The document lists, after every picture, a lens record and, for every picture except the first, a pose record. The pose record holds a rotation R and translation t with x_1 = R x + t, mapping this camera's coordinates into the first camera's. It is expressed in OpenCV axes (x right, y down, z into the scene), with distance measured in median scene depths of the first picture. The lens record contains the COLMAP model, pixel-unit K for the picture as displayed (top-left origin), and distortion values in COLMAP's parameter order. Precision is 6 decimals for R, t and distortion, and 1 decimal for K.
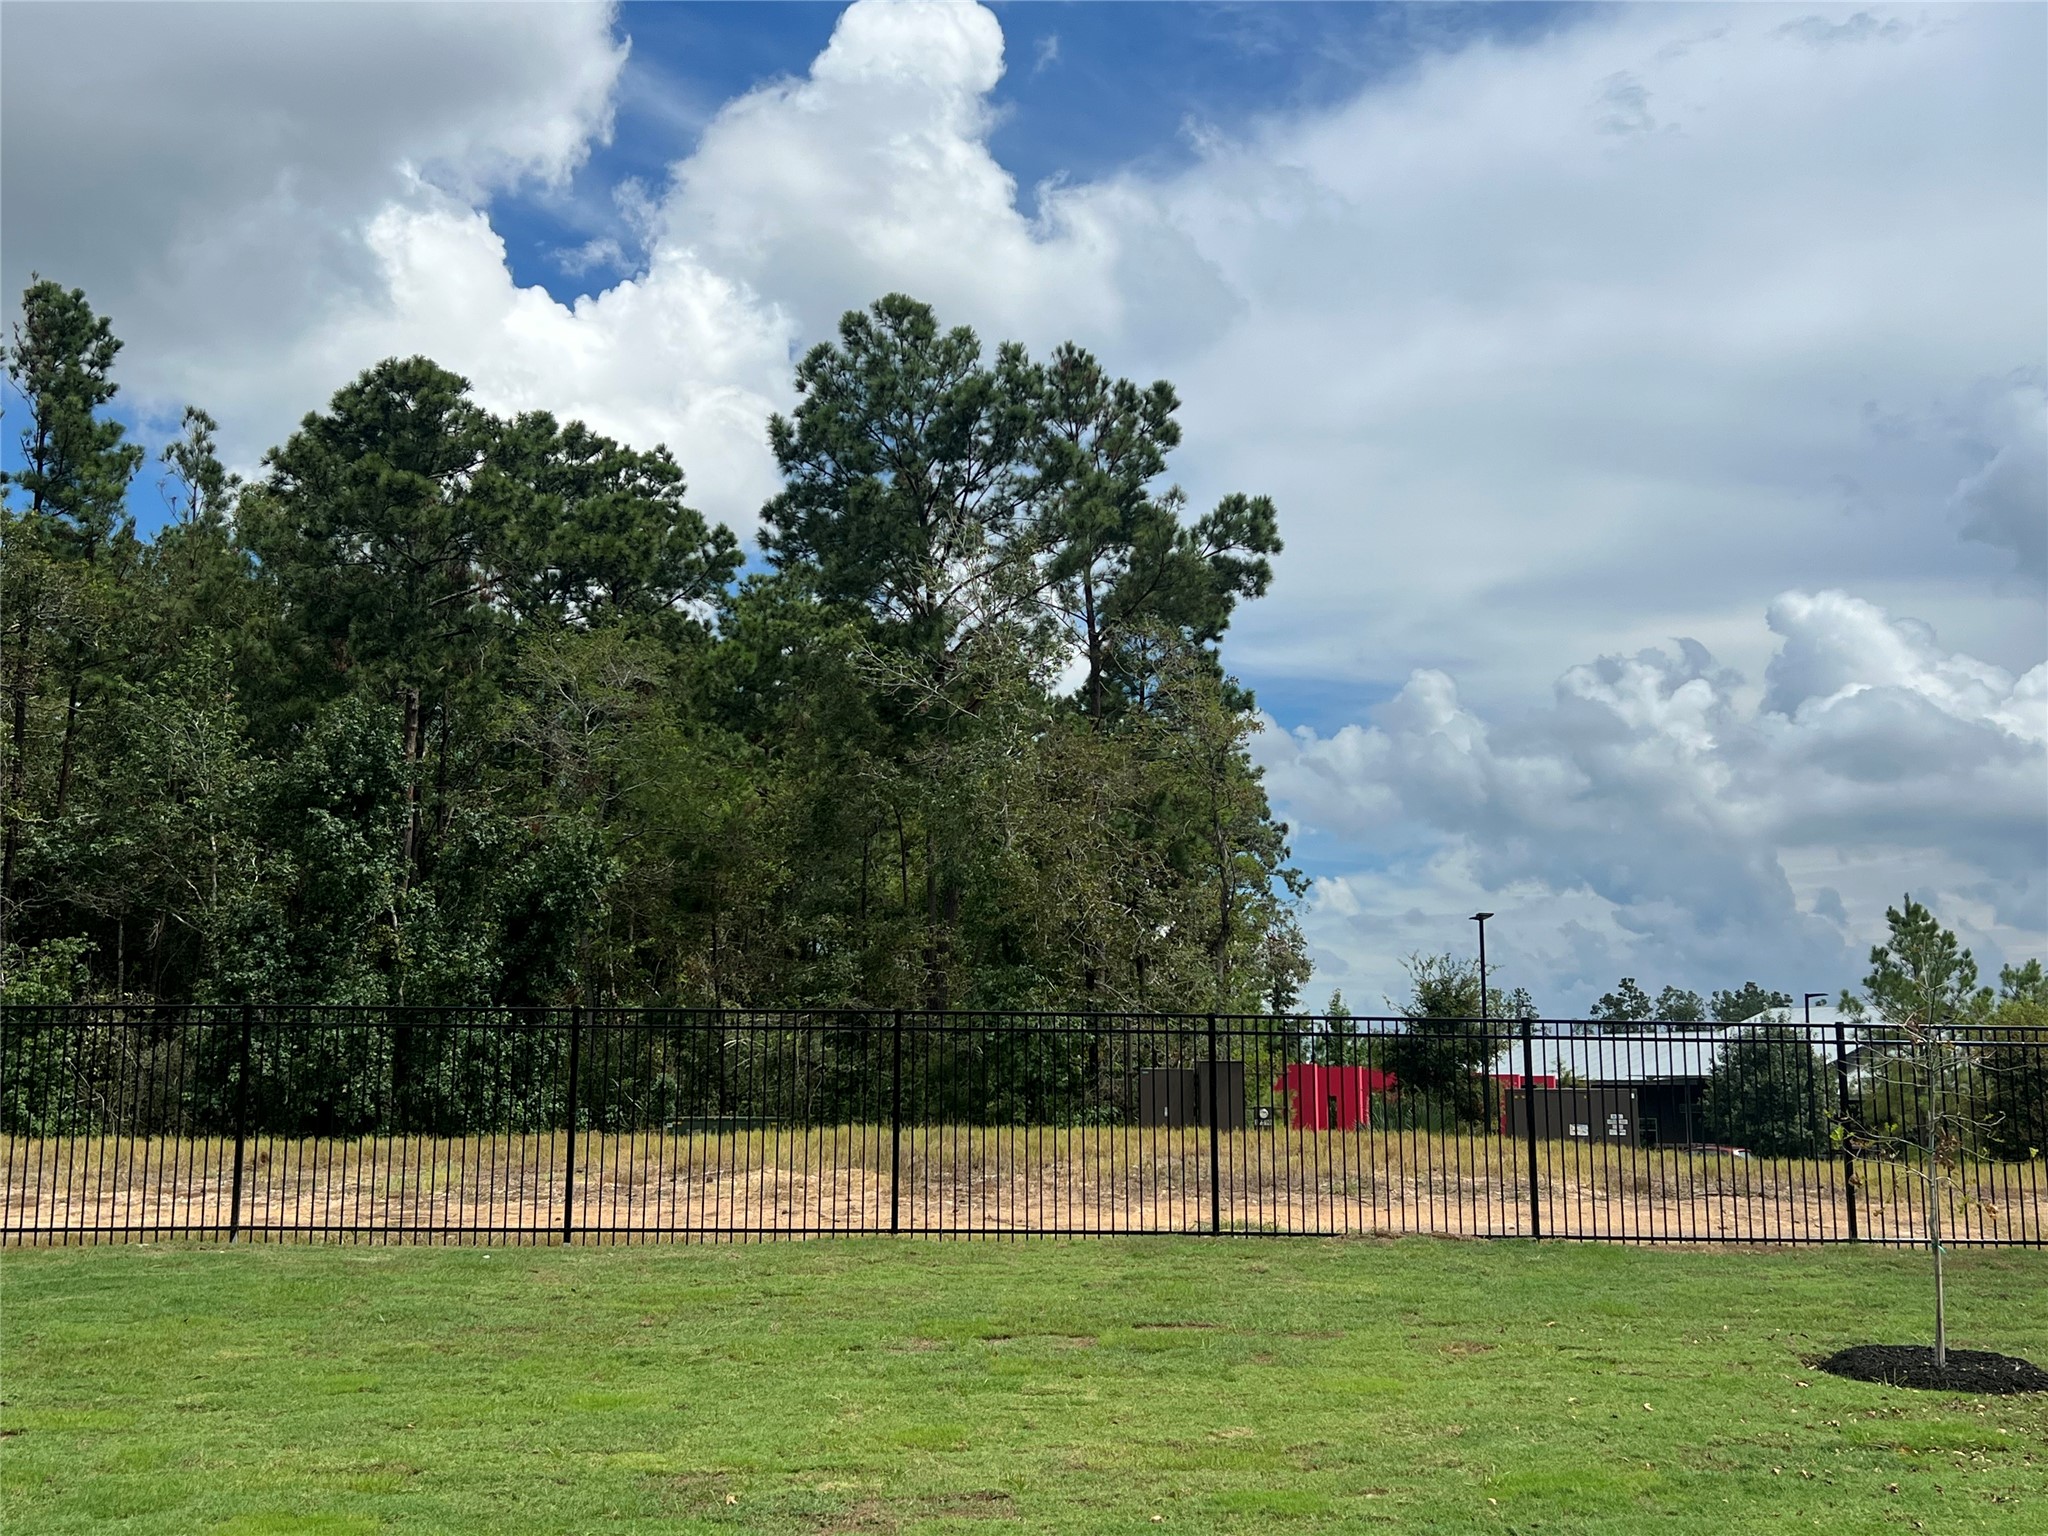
lens RADIAL K [[2116.6, 0, 1034.5], [0, 2116.6, 763.5], [0, 0, 1]] dist [0.115919, -0.255296]
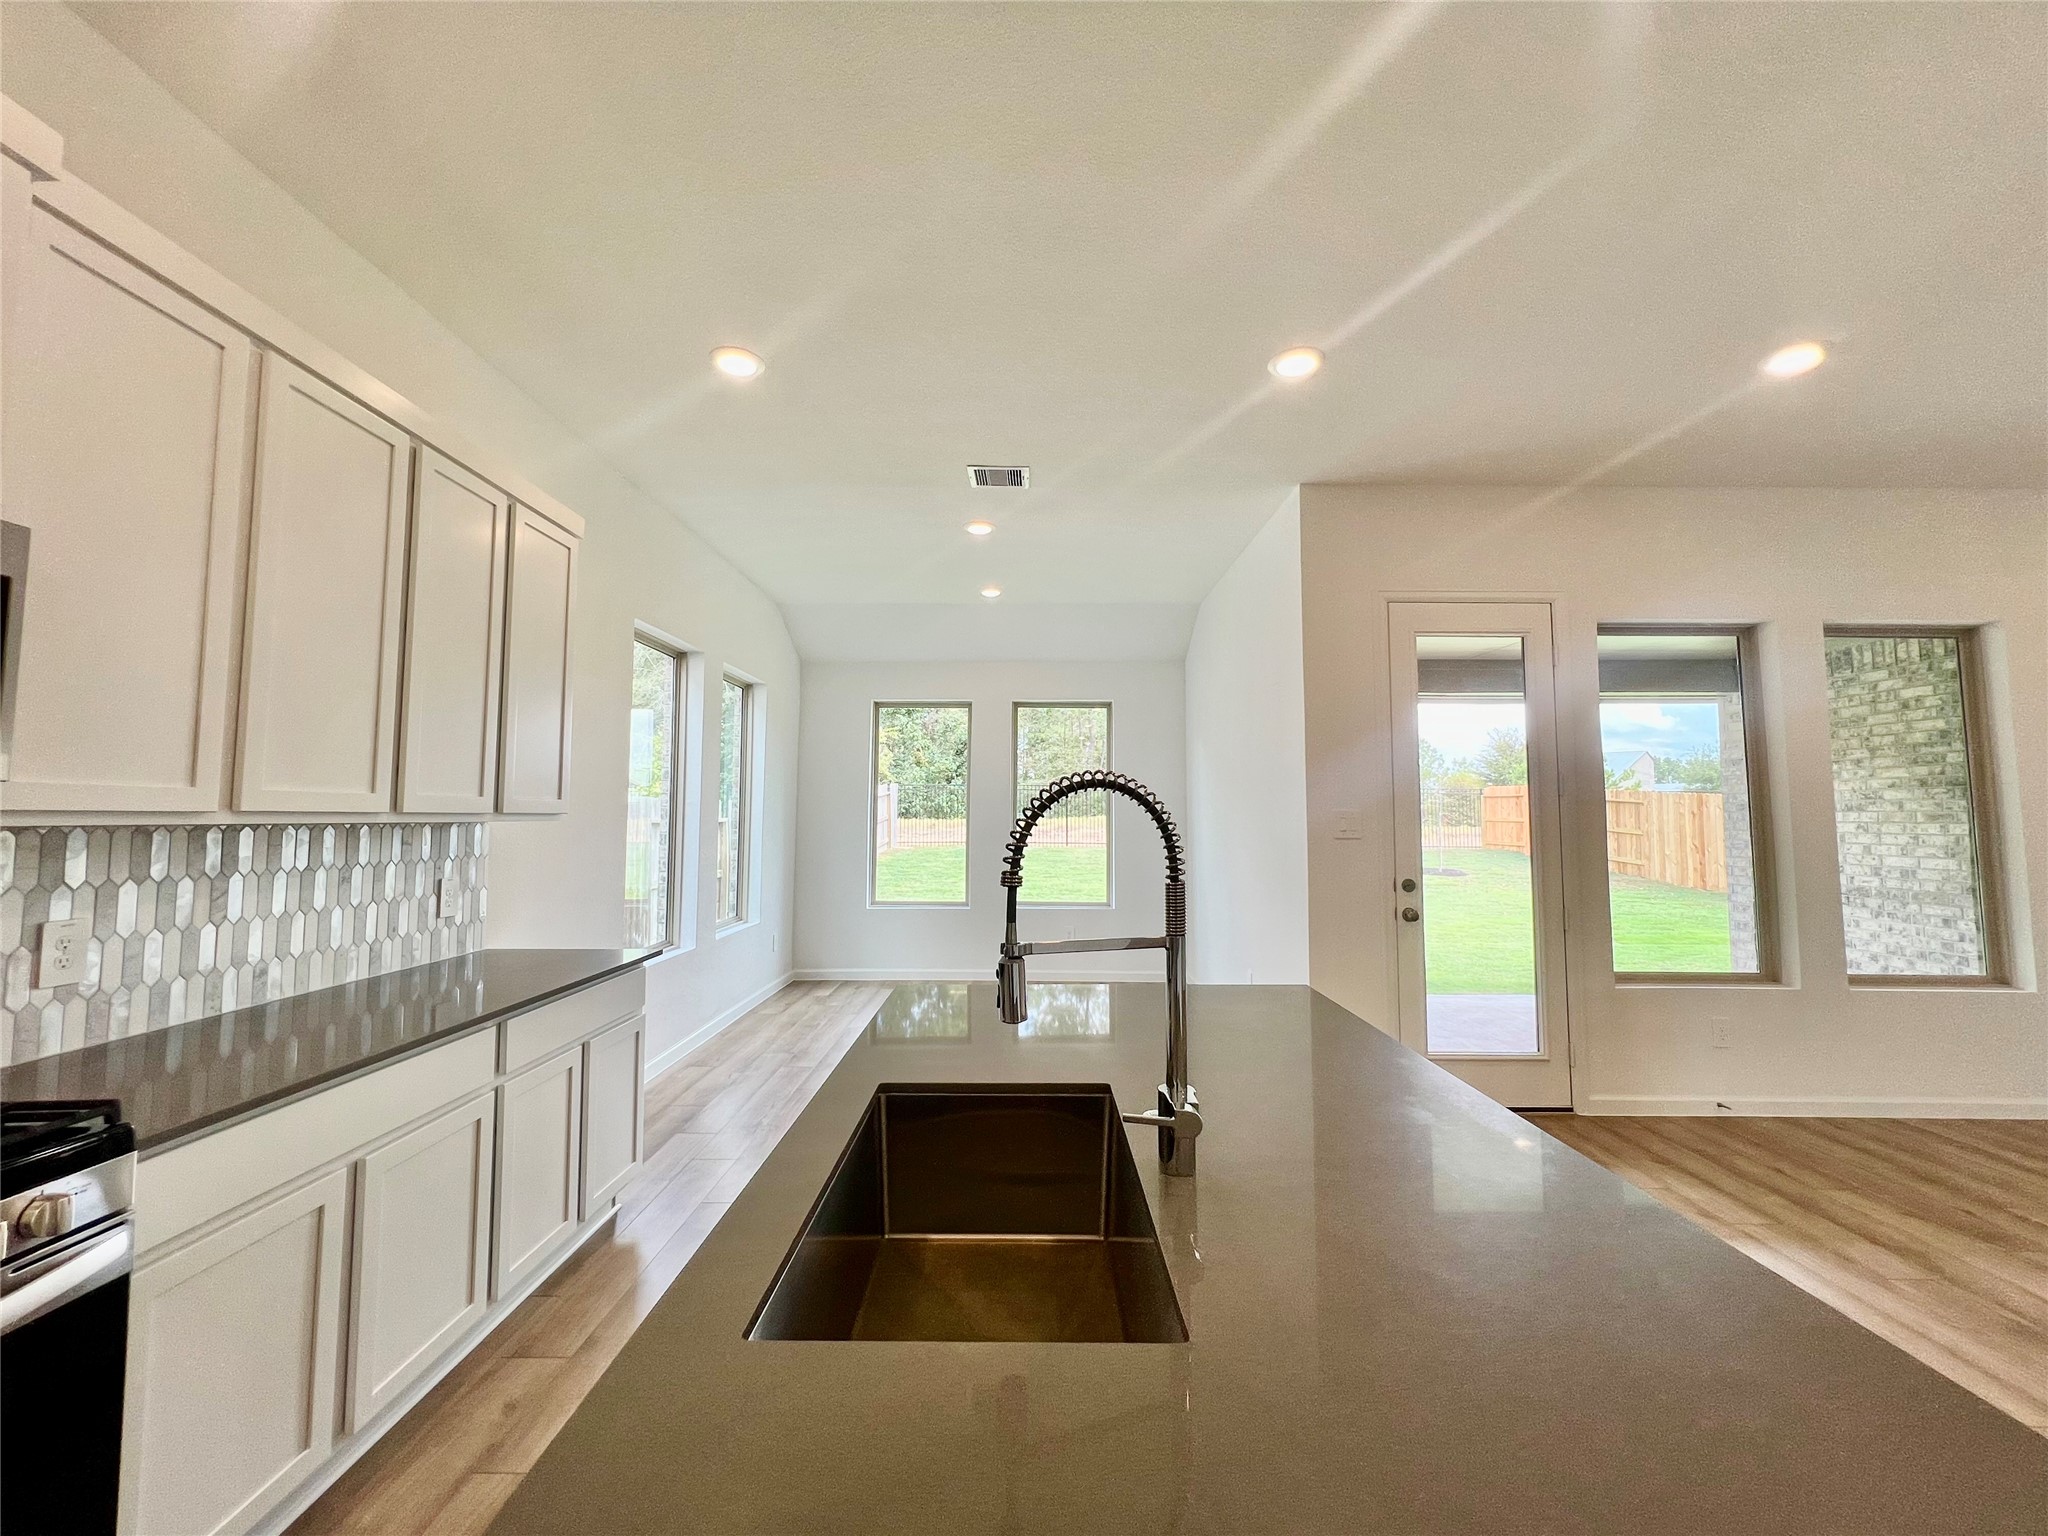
lens RADIAL K [[827.1, 0, 1016.6], [0, 827.1, 758.3], [0, 0, 1]] dist [-0.001779, 0.000316]
pose [[0.998204, -0.003282, -0.059819, -0.084434], [0.009230, 0.995002, 0.099427, -0.031202], [0.059193, -0.099801, 0.993245, -0.177405]]
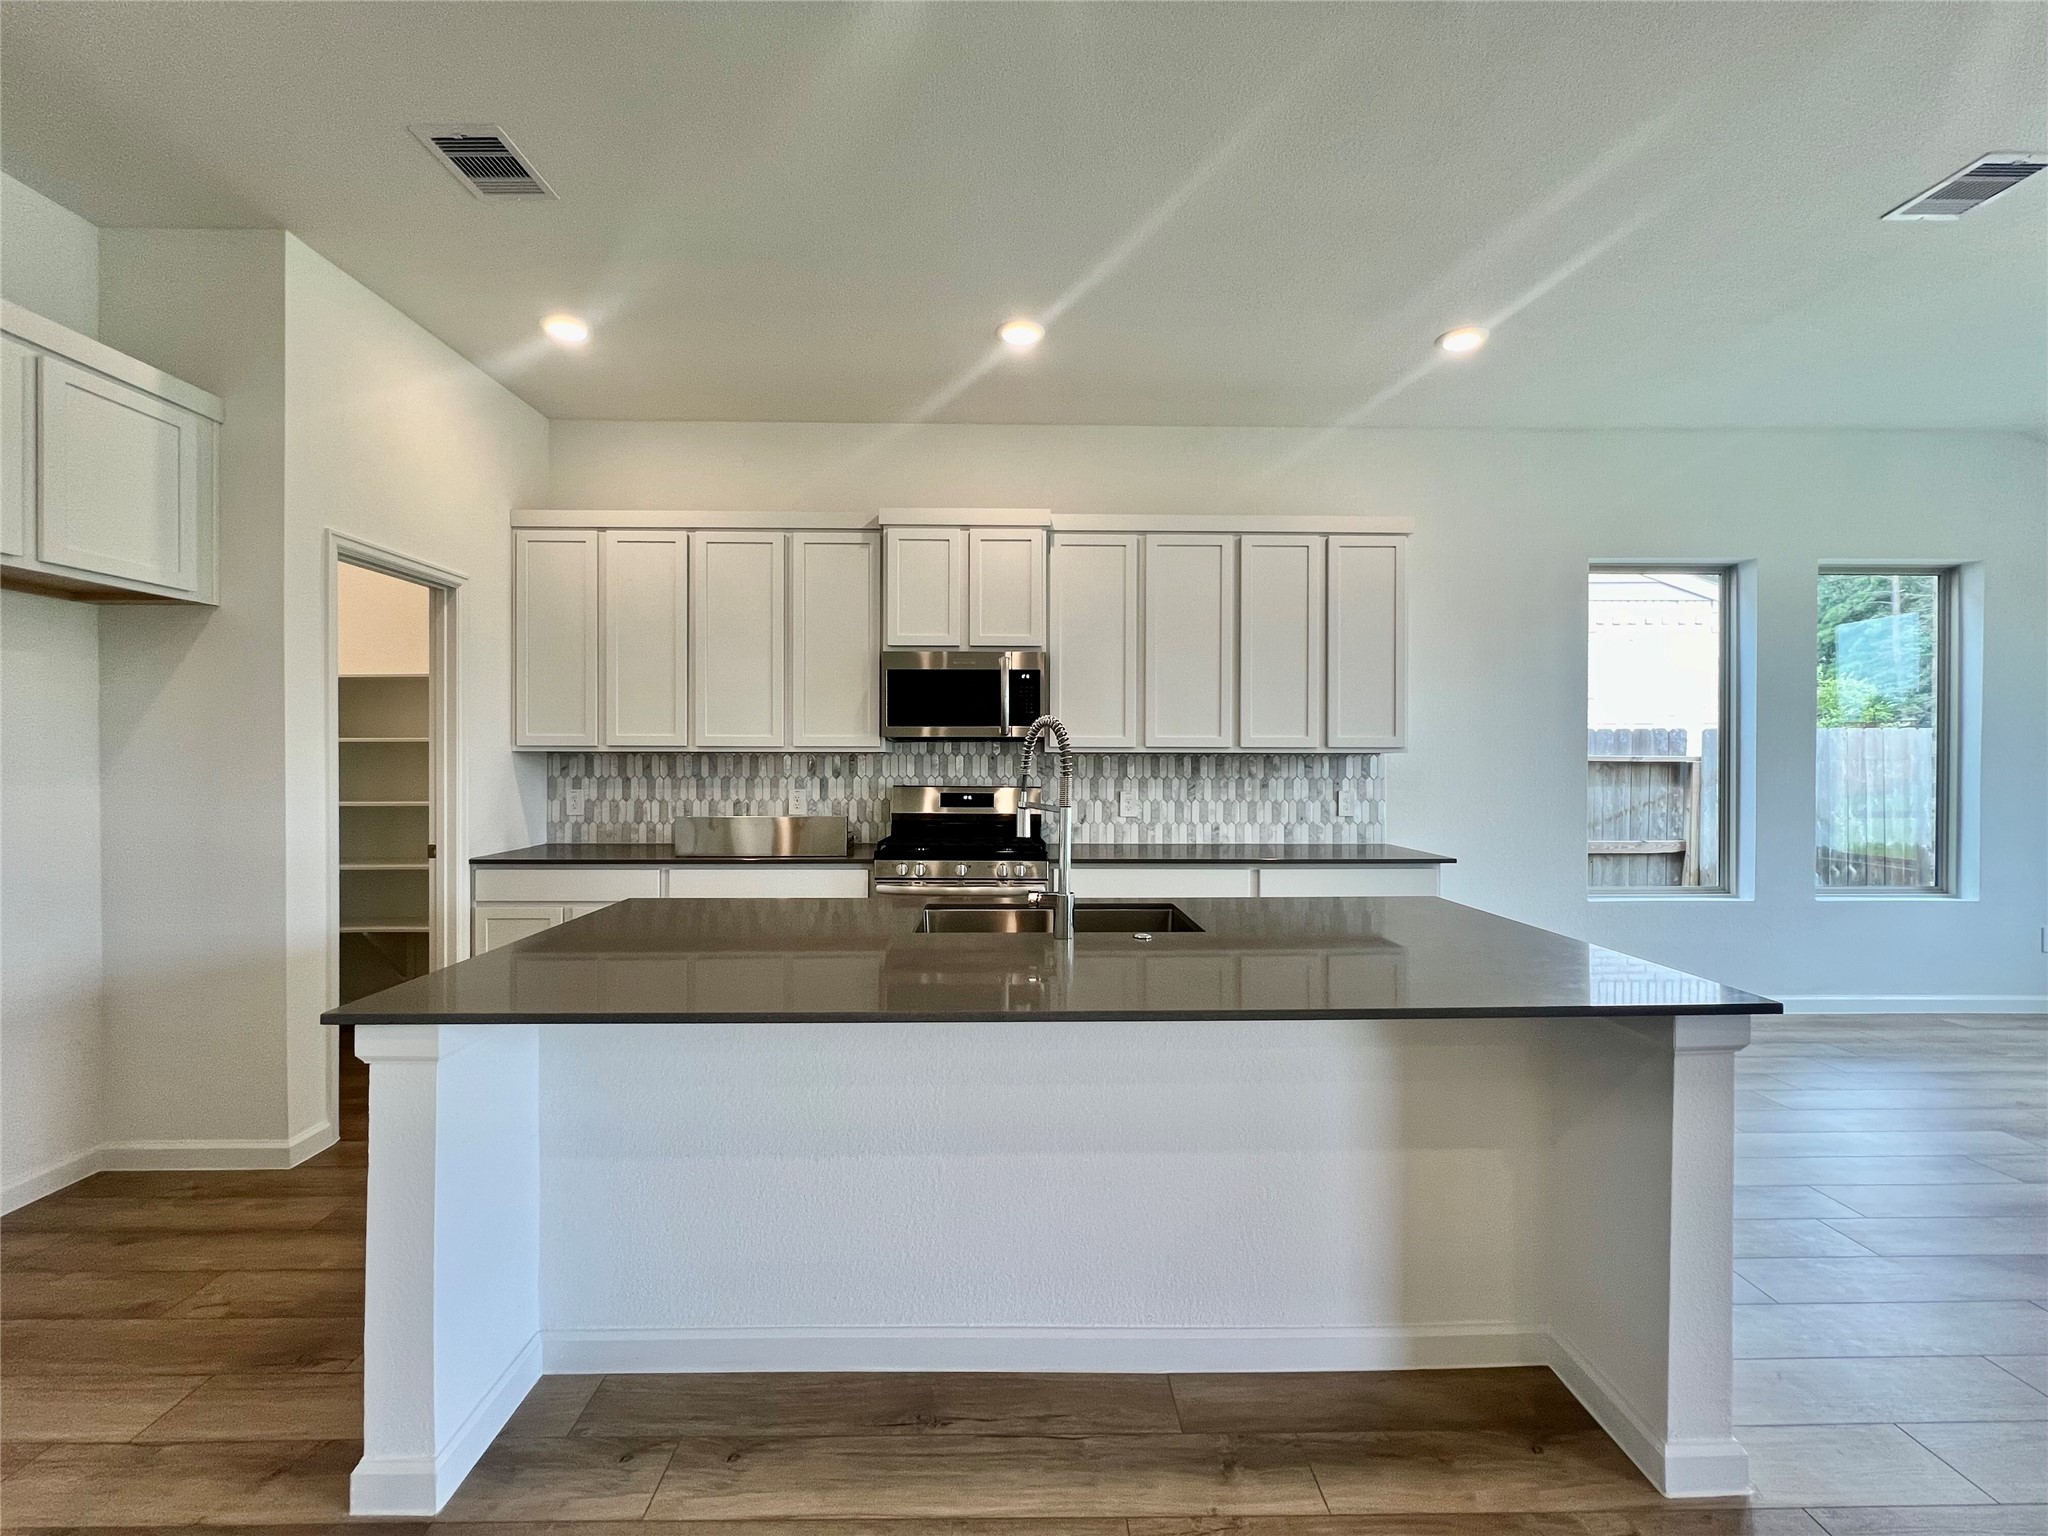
lens RADIAL K [[821.5, 0, 1024.0], [0, 821.5, 768.0], [0, 0, 1]] dist [-0.001116, -0.000041]
pose [[-0.030511, 0.008496, -0.999498, -0.030785], [0.166915, 0.985966, 0.003285, -0.024799], [0.985499, -0.166731, -0.031501, -0.148958]]
